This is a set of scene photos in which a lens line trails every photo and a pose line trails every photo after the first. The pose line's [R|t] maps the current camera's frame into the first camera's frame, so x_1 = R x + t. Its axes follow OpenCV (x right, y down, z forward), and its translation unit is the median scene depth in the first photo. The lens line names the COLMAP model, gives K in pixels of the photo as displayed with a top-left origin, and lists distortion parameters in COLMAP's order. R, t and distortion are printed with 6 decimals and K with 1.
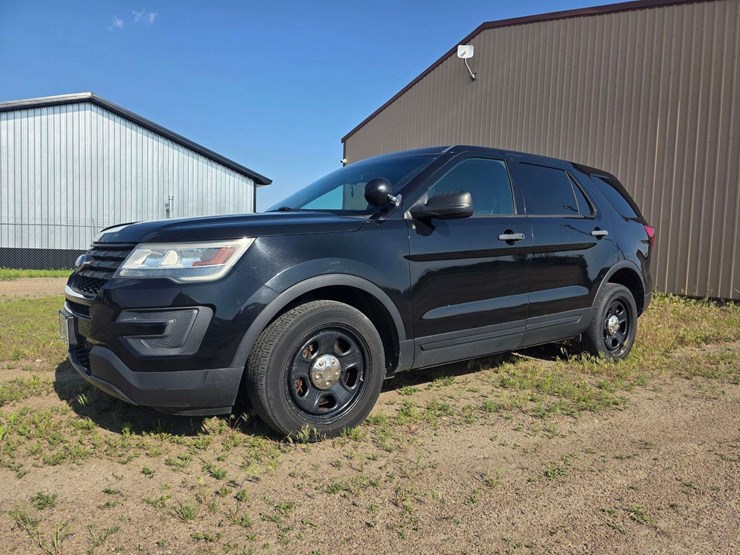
lens RADIAL K [[503.0, 0, 371.1], [0, 503.0, 278.6], [0, 0, 1]] dist [0.060124, -0.060472]
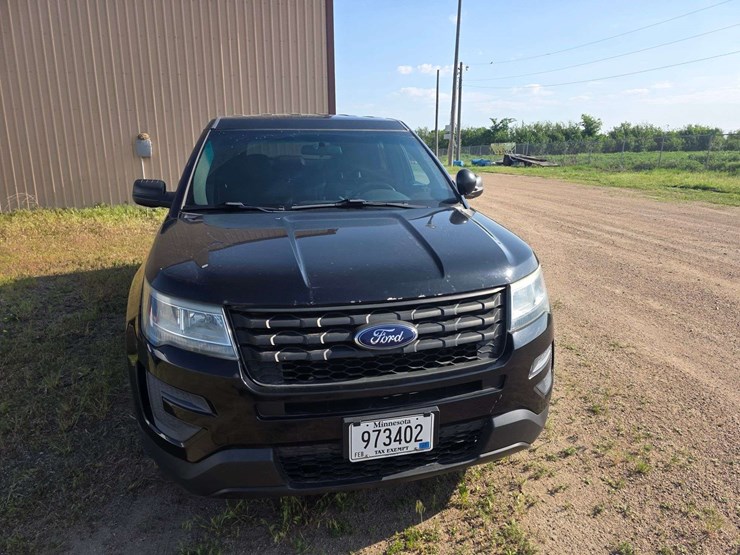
lens RADIAL K [[503.9, 0, 388.9], [0, 503.9, 267.0], [0, 0, 1]] dist [0.051003, -0.053304]
pose [[0.389322, -0.239880, 0.889318, -1.146604], [0.057408, 0.969936, 0.236493, -0.277852], [-0.919311, -0.041018, 0.391388, 0.754285]]
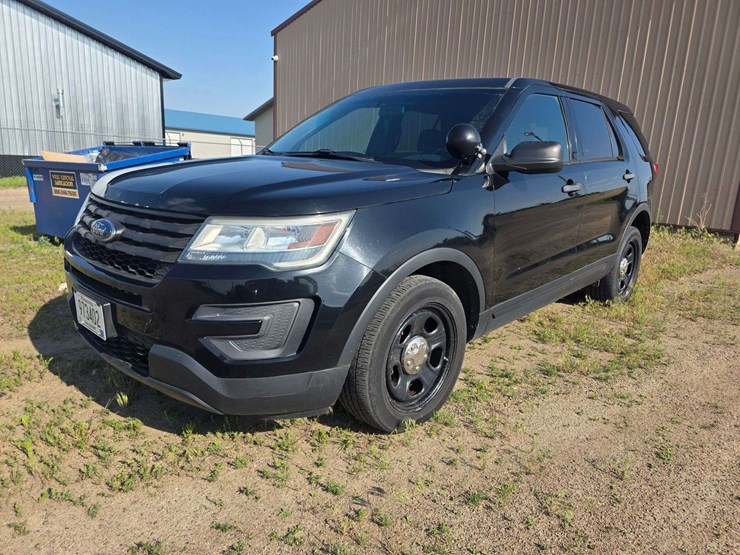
lens RADIAL K [[506.0, 0, 366.2], [0, 506.0, 278.5], [0, 0, 1]] dist [0.051892, -0.058677]
pose [[0.985436, -0.020613, 0.168791, -0.310587], [-0.011037, 0.982779, 0.184455, -0.107828], [-0.169686, -0.183632, 0.968239, 0.165938]]
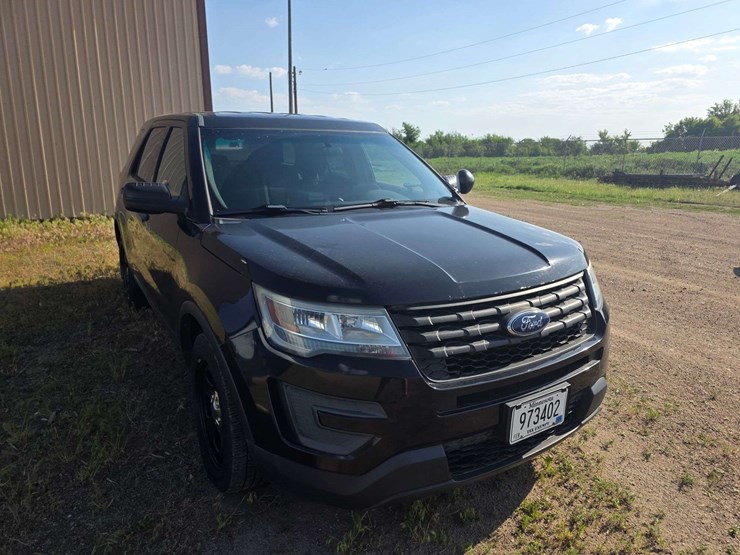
lens RADIAL K [[503.9, 0, 388.9], [0, 503.9, 267.0], [0, 0, 1]] dist [0.051003, -0.053304]
pose [[0.069358, -0.248128, 0.966241, -1.262244], [0.046056, 0.968337, 0.245360, -0.291598], [-0.996528, 0.027484, 0.078590, 1.153385]]
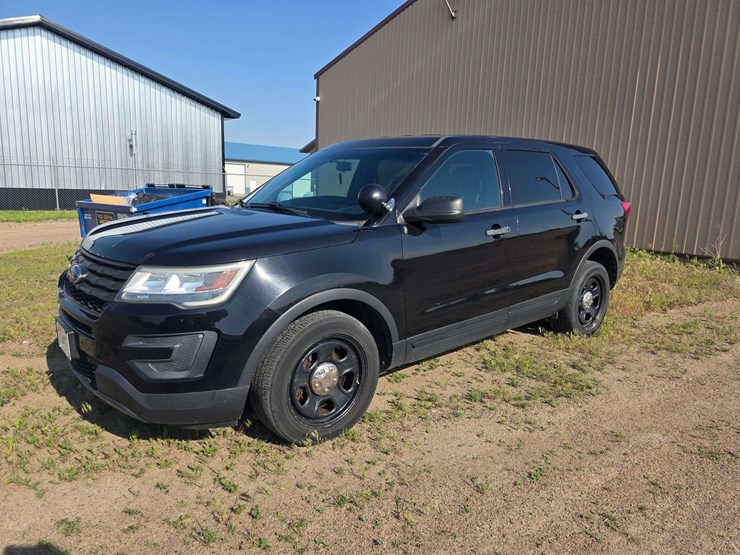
lens RADIAL K [[503.6, 0, 369.2], [0, 503.6, 269.5], [0, 0, 1]] dist [0.060010, -0.059066]
pose [[0.998557, -0.008030, 0.053094, -0.049113], [0.001438, 0.992401, 0.123038, -0.163240], [-0.053678, -0.122784, 0.990981, -0.018757]]
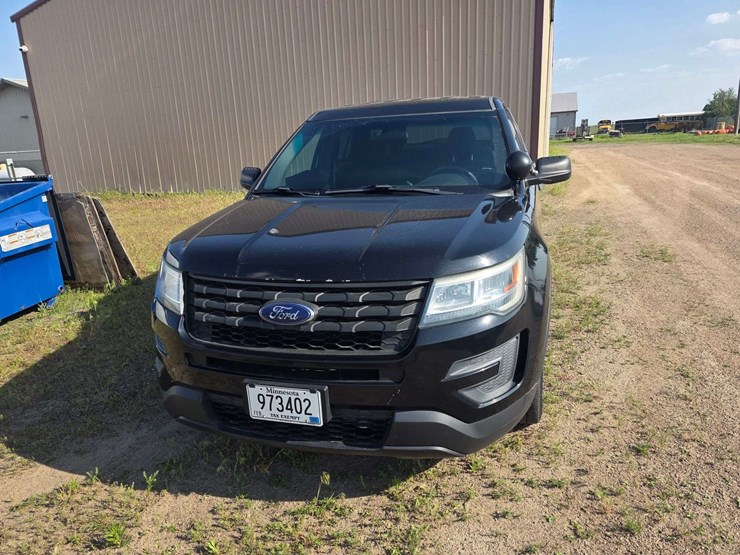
lens RADIAL K [[520.5, 0, 359.8], [0, 520.5, 261.3], [0, 0, 1]] dist [0.012561, 0.000410]
pose [[0.797831, -0.208311, 0.565750, -0.900539], [0.102247, 0.971568, 0.213545, -0.253644], [-0.594148, -0.112526, 0.796446, 0.359774]]
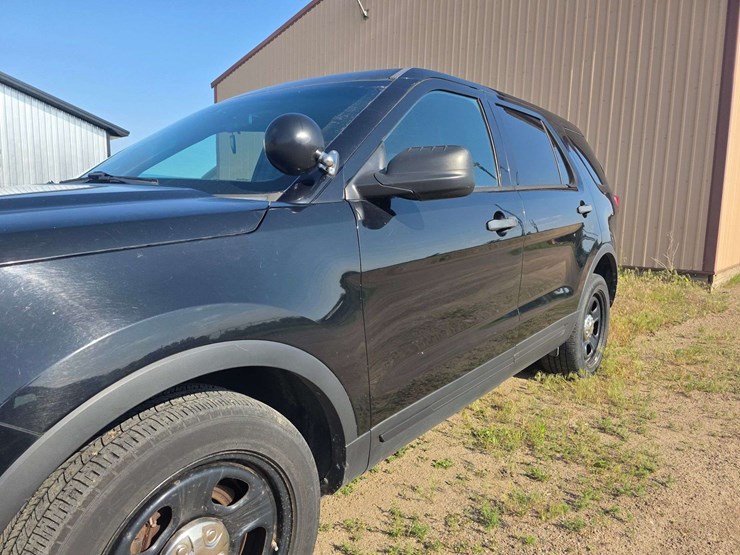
lens RADIAL K [[496.7, 0, 361.6], [0, 496.7, 278.4], [0, 0, 1]] dist [0.053260, -0.052765]
pose [[0.976044, -0.041418, 0.213593, -0.030200], [0.023264, 0.995953, 0.086816, -0.089275], [-0.216324, -0.079767, 0.973058, 0.539615]]
